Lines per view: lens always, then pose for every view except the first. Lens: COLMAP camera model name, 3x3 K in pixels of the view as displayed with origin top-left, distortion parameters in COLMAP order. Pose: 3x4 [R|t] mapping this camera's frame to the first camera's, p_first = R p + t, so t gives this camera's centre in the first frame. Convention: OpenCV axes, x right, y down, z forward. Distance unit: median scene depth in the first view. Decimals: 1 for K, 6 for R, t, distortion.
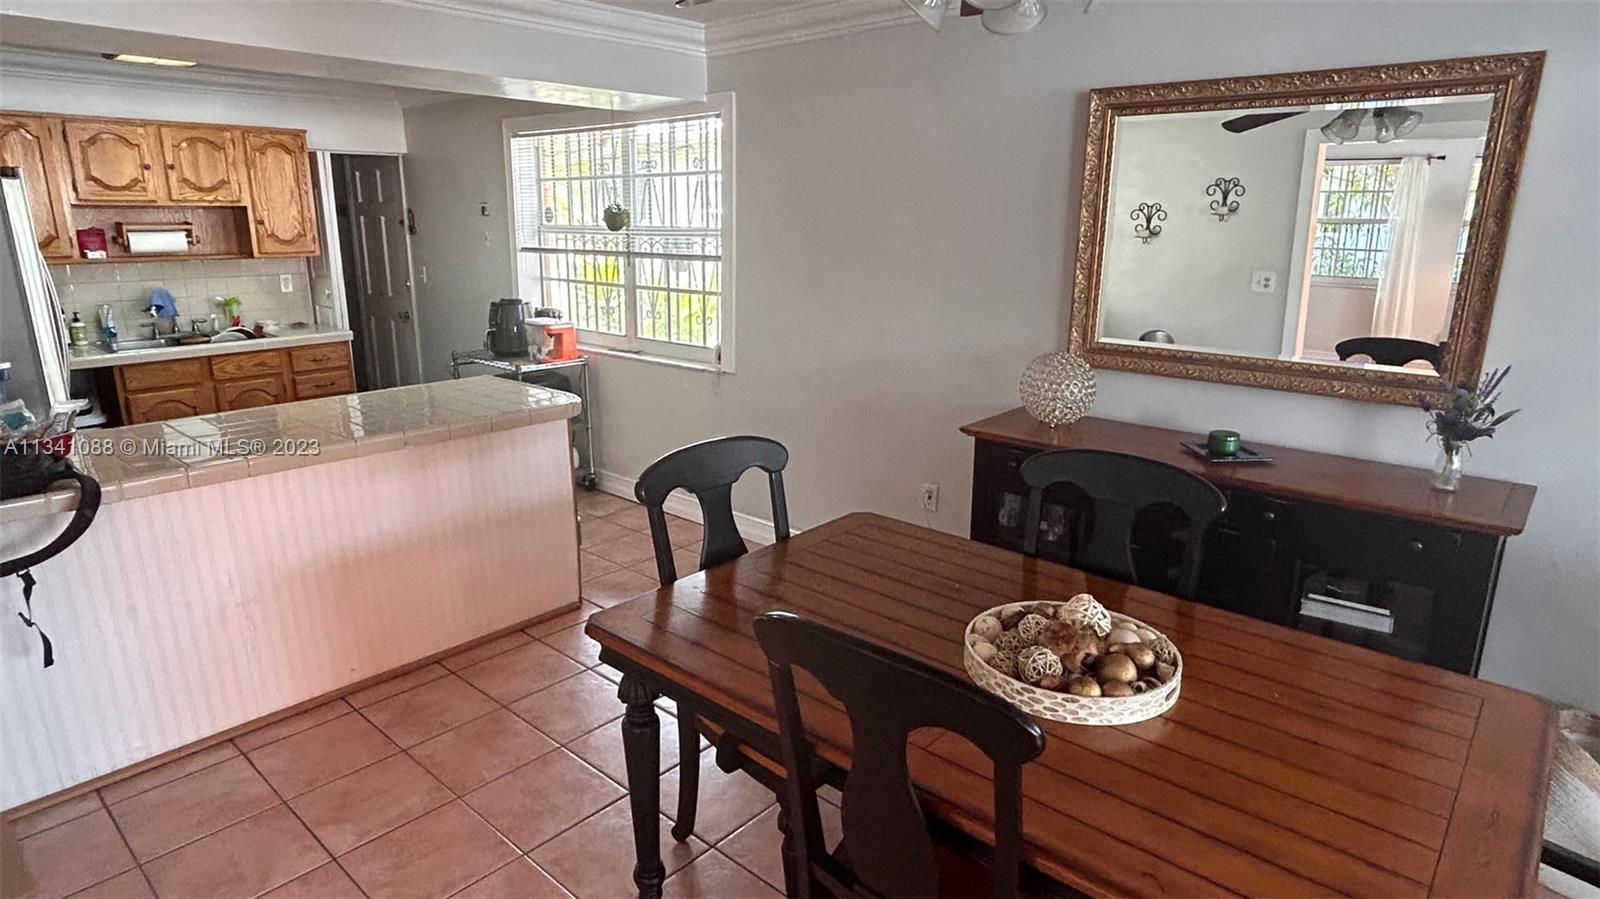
lens RADIAL K [[892.2, 0, 803.0], [0, 892.2, 454.6], [0, 0, 1]] dist [0.000654, 0.000439]
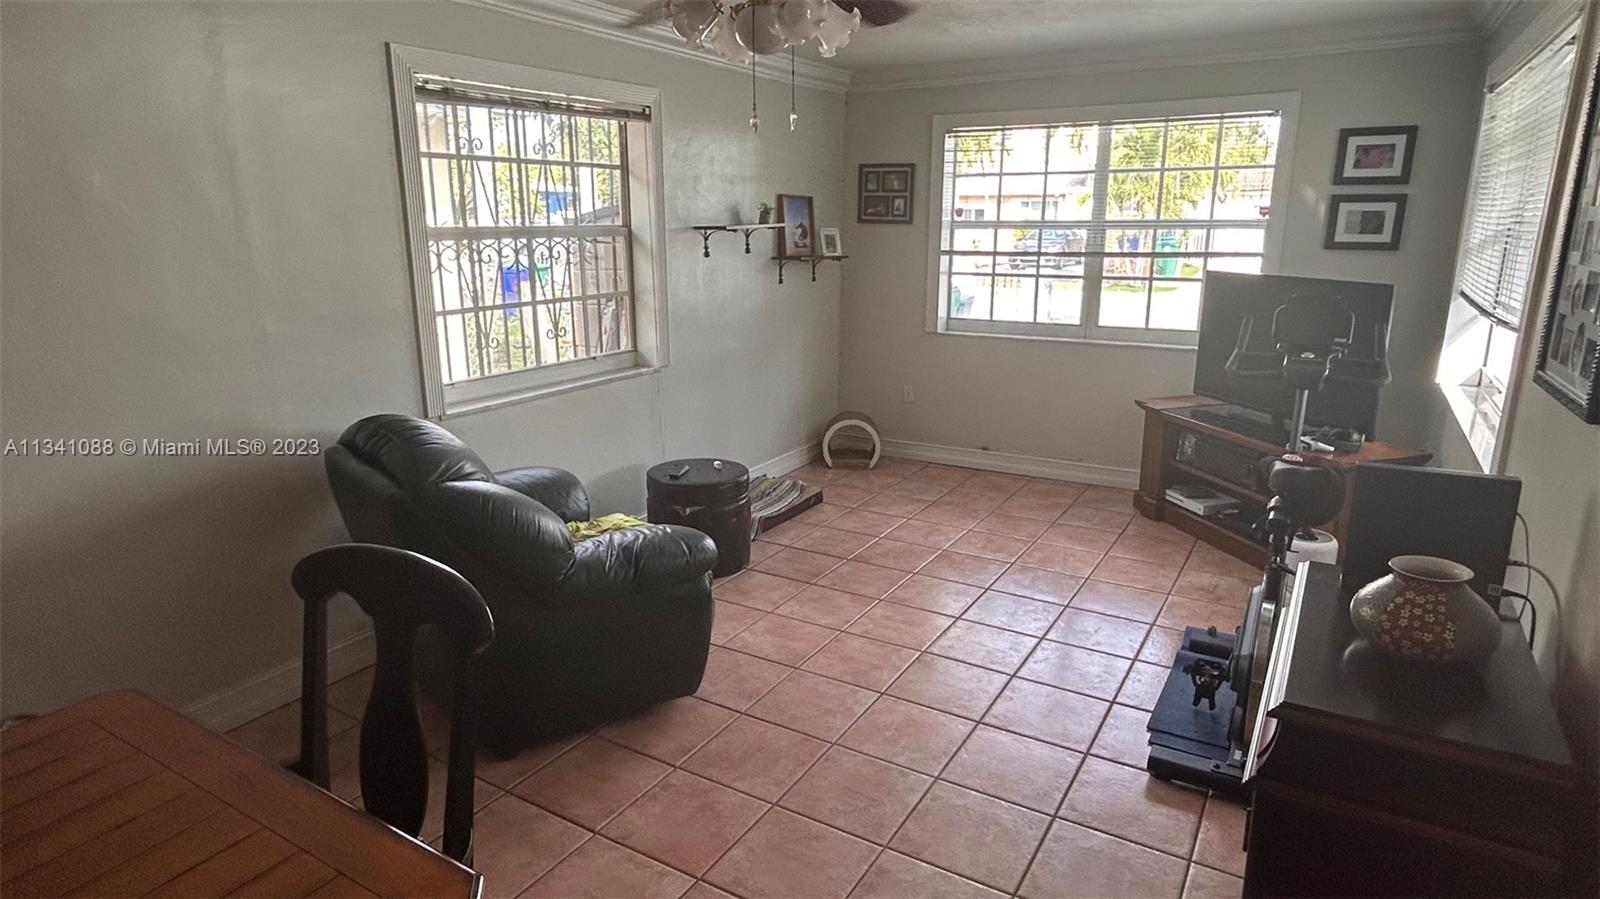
lens RADIAL K [[892.2, 0, 800.5], [0, 892.2, 443.8], [0, 0, 1]] dist [0.000654, 0.000439]
pose [[-0.187878, -0.254401, 0.948674, -0.186915], [0.251539, 0.921200, 0.296849, -0.046093], [-0.949437, 0.294400, -0.109081, 0.167612]]
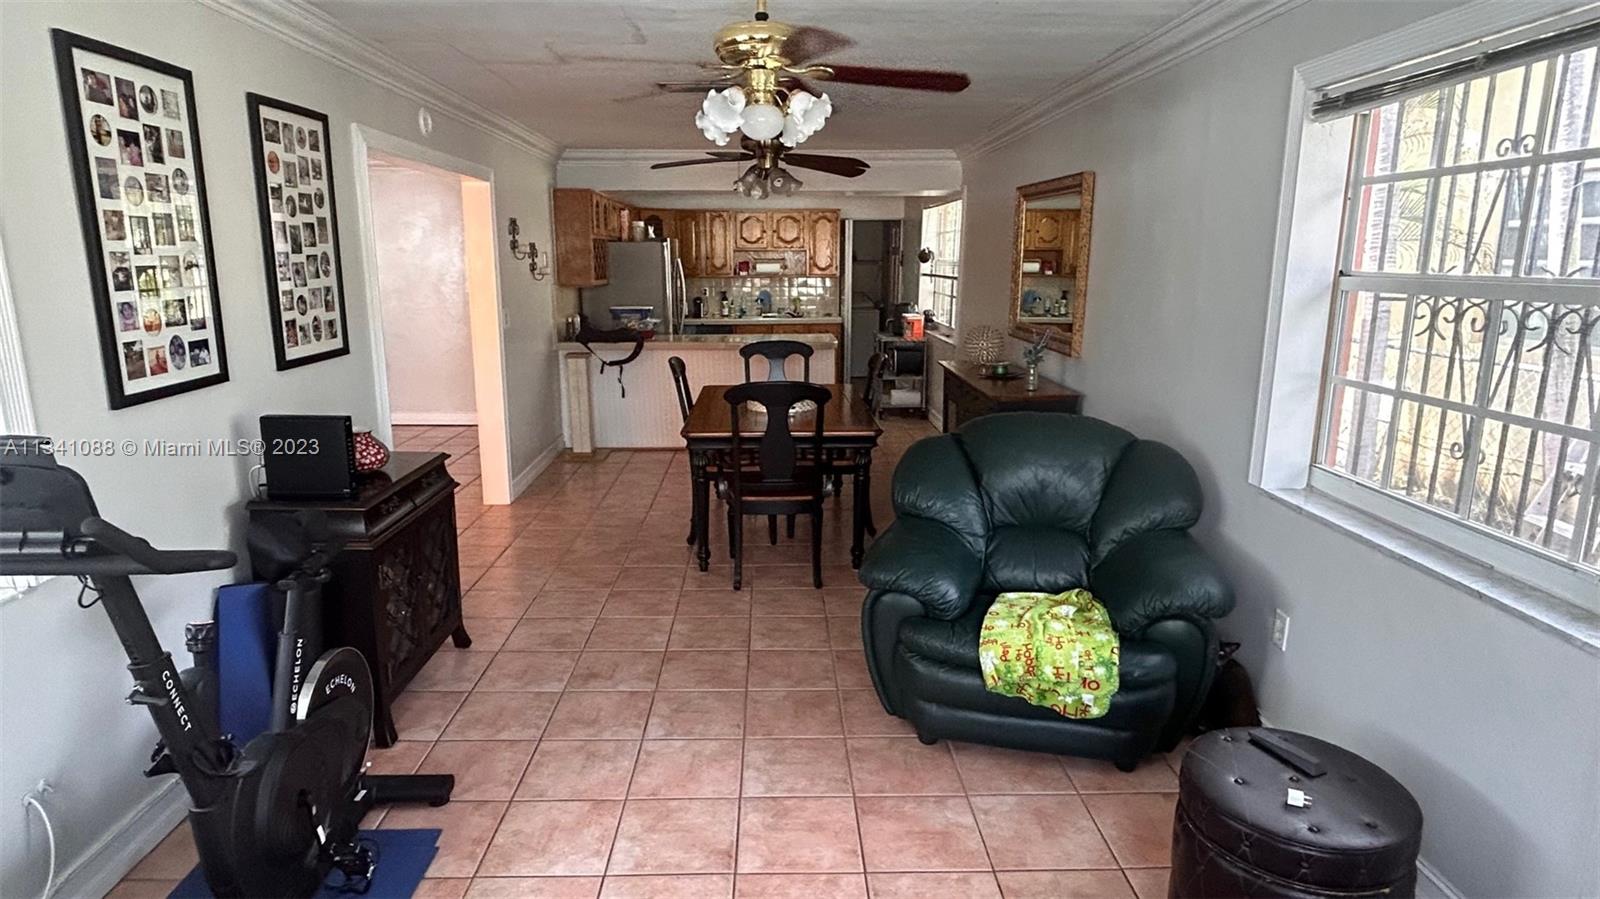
lens RADIAL K [[892.2, 0, 802.7], [0, 892.2, 444.9], [0, 0, 1]] dist [0.000654, 0.000439]
pose [[0.695289, 0.147742, -0.703381, 0.865141], [-0.184472, 0.982544, 0.024029, 0.099766], [0.694653, 0.113047, 0.710407, -0.358848]]
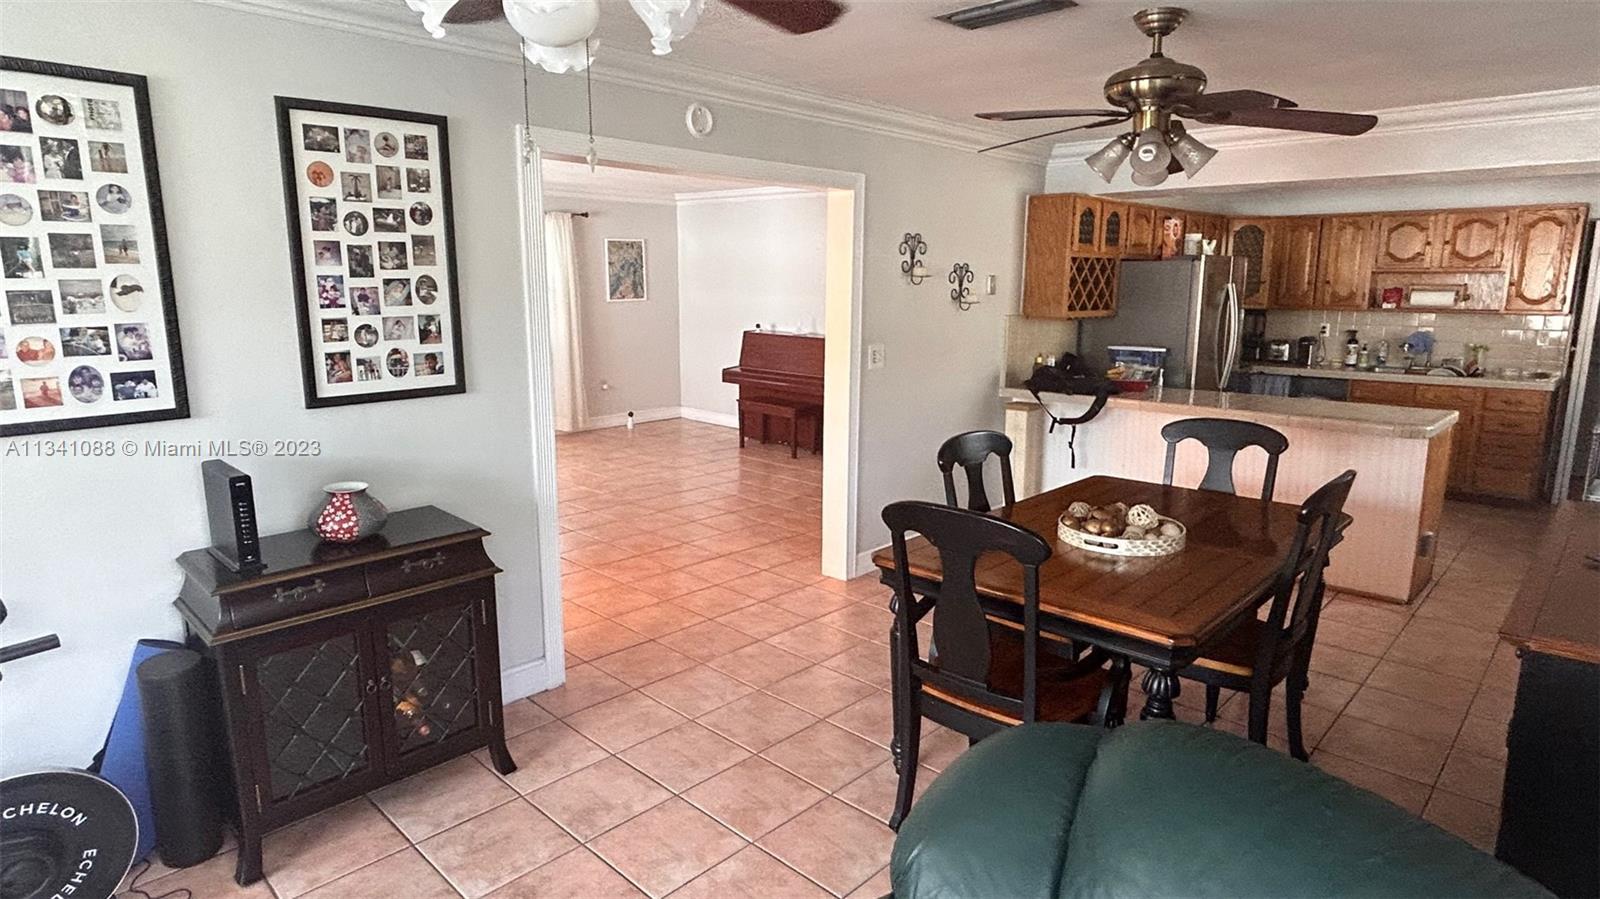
lens RADIAL K [[892.2, 0, 797.2], [0, 892.2, 441.9], [0, 0, 1]] dist [0.000654, 0.000439]
pose [[-0.031395, 0.180431, -0.983086, 0.699832], [-0.260590, 0.948077, 0.182327, -0.031745], [0.964939, 0.261907, 0.017254, 0.123109]]
